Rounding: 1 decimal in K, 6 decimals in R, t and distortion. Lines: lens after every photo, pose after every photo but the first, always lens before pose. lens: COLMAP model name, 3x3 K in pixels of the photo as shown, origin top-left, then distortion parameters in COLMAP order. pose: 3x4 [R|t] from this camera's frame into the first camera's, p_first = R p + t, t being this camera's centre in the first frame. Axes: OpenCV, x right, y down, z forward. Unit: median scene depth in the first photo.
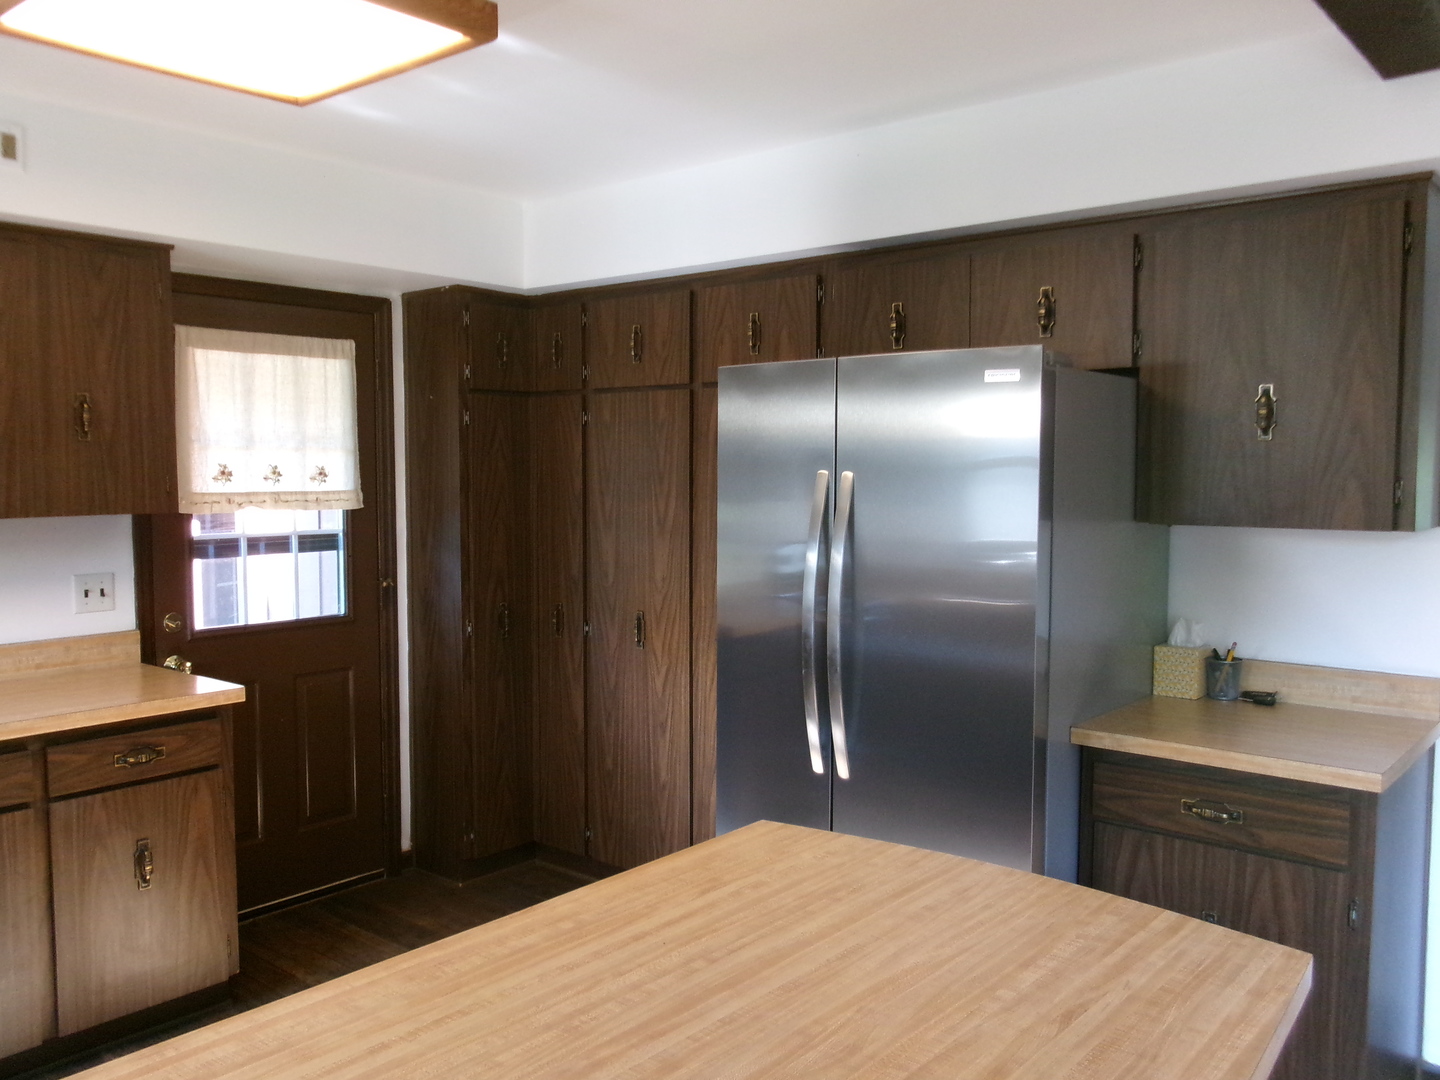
lens RADIAL K [[1185.6, 0, 720.0], [0, 1185.6, 540.0], [0, 0, 1]] dist [0.001604, 0.002392]
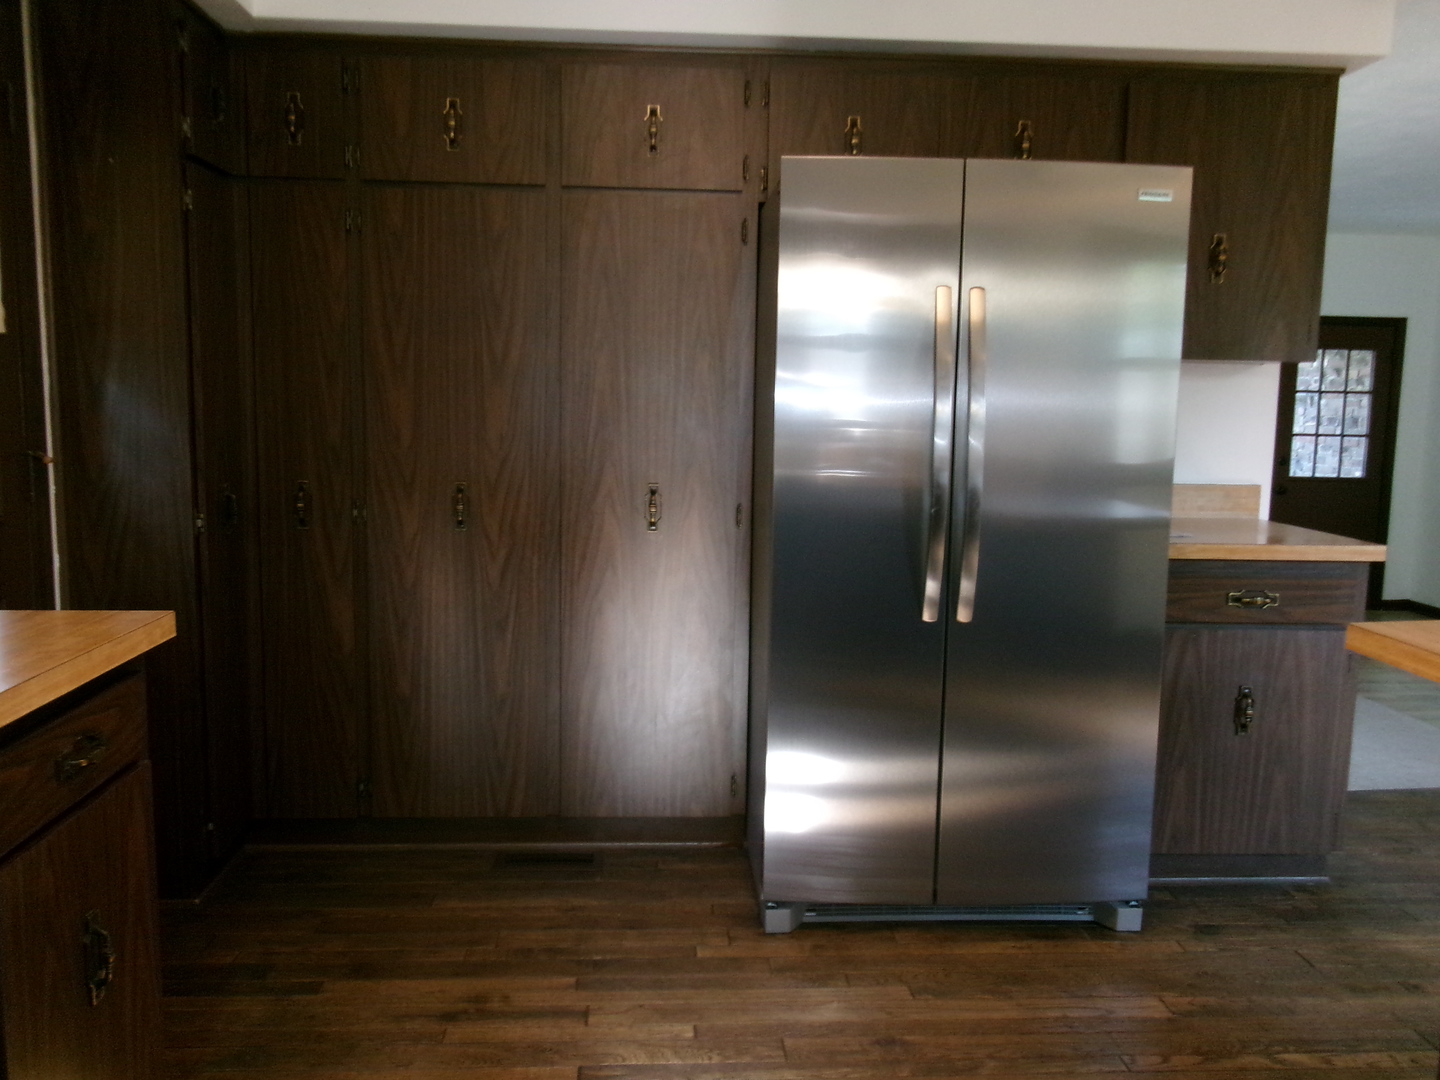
lens RADIAL K [[1229.3, 0, 720.0], [0, 1229.3, 540.0], [0, 0, 1]] dist [0.006656, 0.004134]
pose [[0.725948, -0.075299, 0.683615, -0.612994], [0.025849, 0.996273, 0.082288, 0.045092], [-0.687264, -0.042065, 0.725189, 0.378511]]
